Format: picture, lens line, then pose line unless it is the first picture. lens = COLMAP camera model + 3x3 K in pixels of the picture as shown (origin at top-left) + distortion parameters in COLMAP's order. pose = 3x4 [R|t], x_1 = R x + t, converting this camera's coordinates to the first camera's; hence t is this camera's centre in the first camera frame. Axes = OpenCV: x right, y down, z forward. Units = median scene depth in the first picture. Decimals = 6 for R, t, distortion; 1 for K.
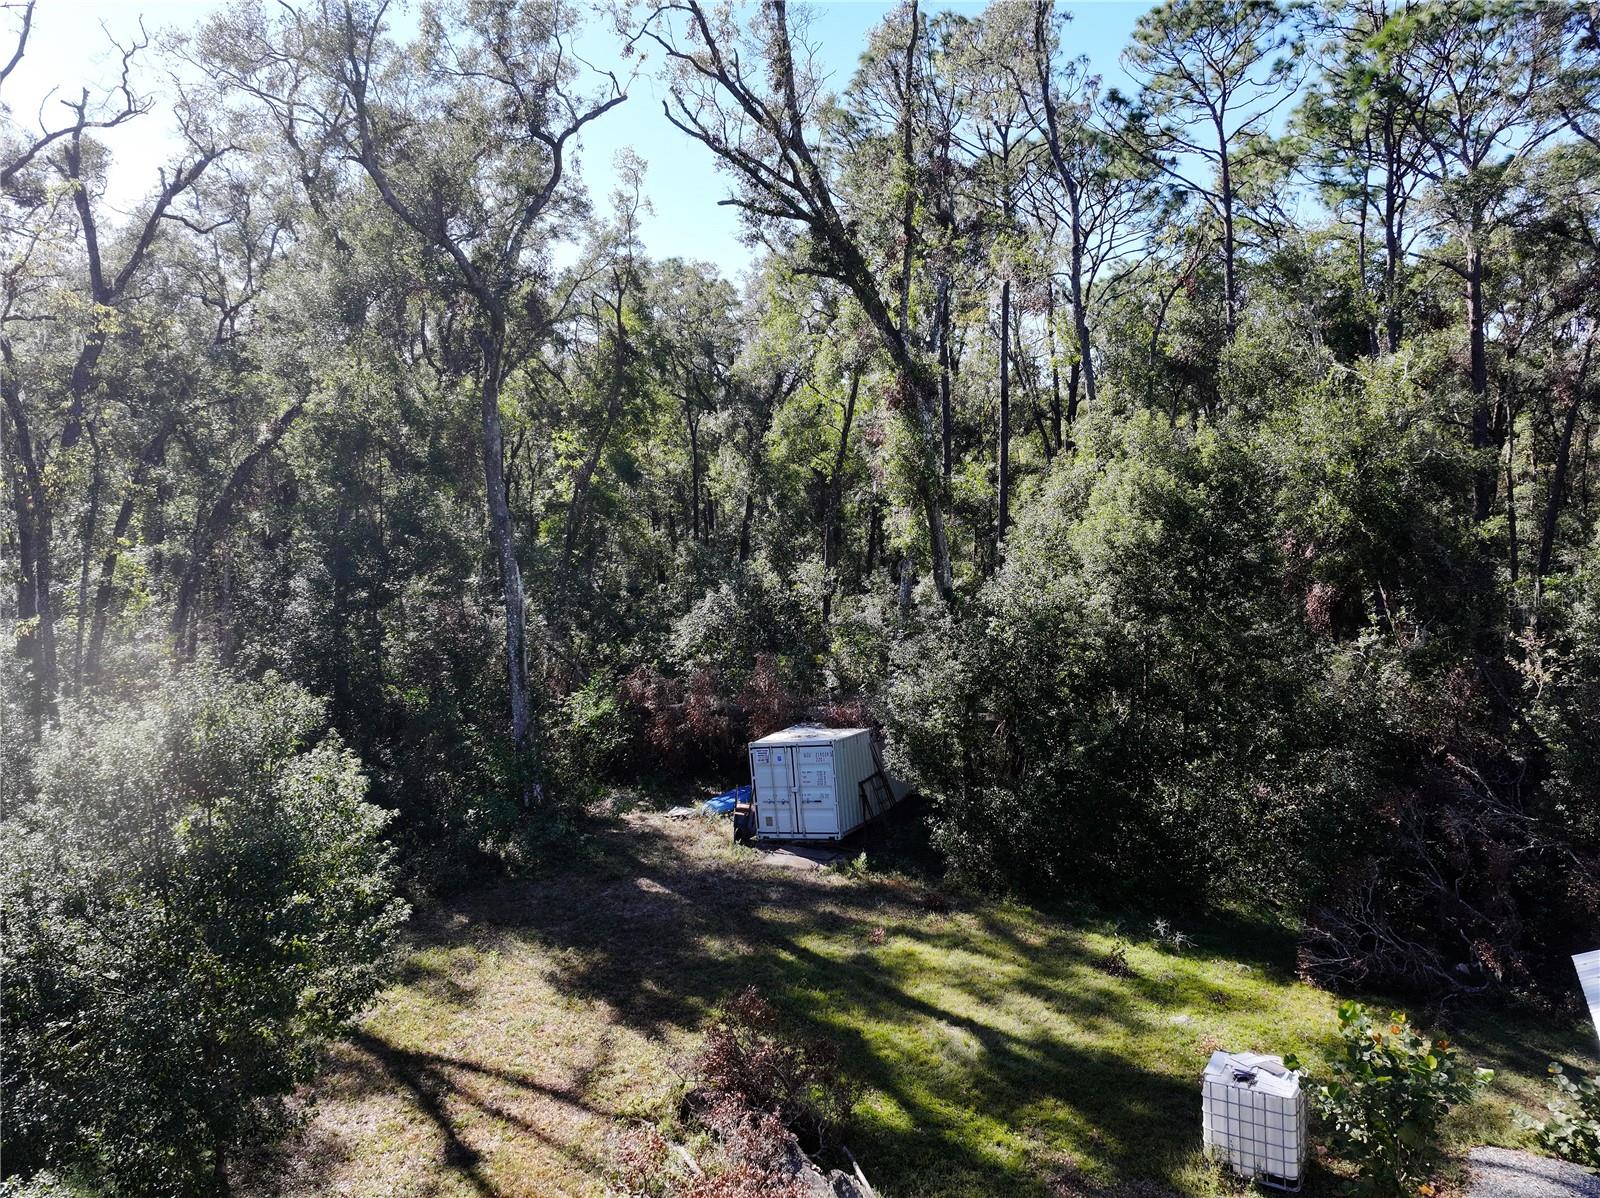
lens RADIAL K [[1120.8, 0, 797.7], [0, 1120.8, 595.2], [0, 0, 1]] dist [0.006159, -0.000928]
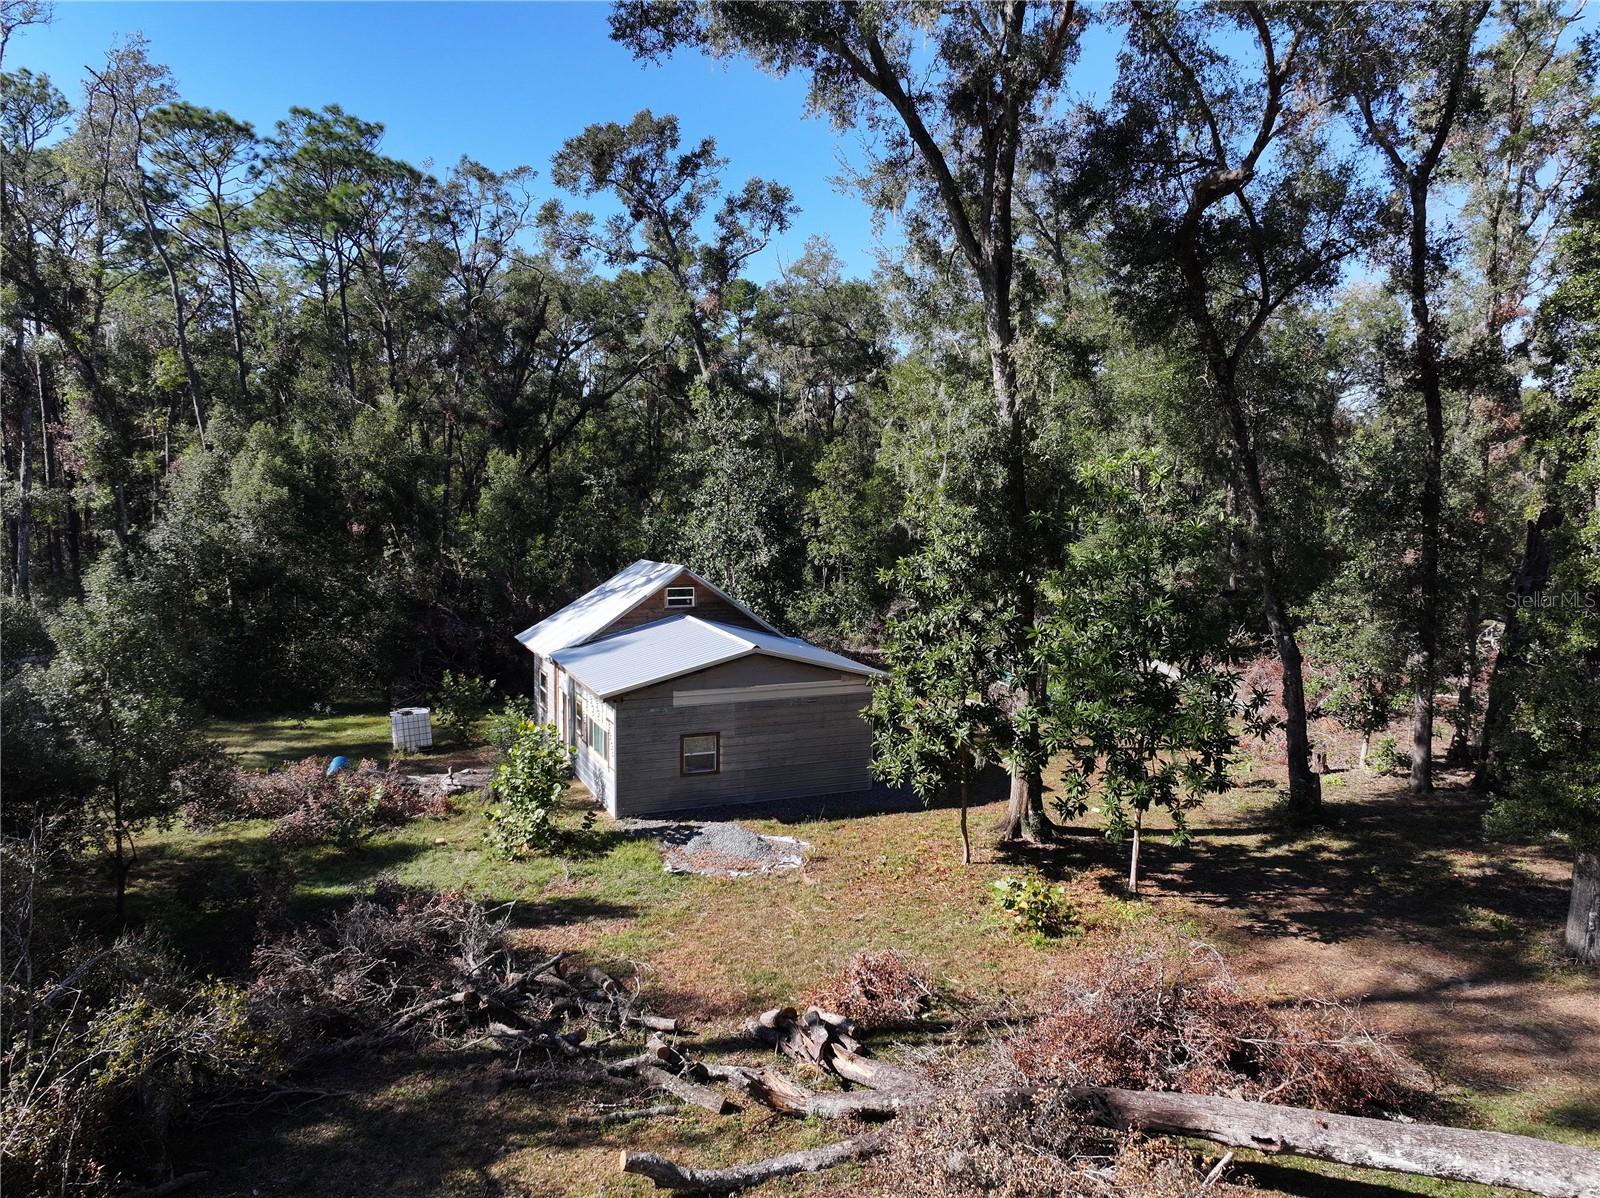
lens RADIAL K [[1120.8, 0, 799.1], [0, 1120.8, 598.2], [0, 0, 1]] dist [0.006159, -0.000928]
pose [[0.591277, -0.083828, 0.802100, -0.613008], [0.070916, 0.996135, 0.051831, 0.071105], [-0.803344, 0.026235, 0.594937, -0.674538]]
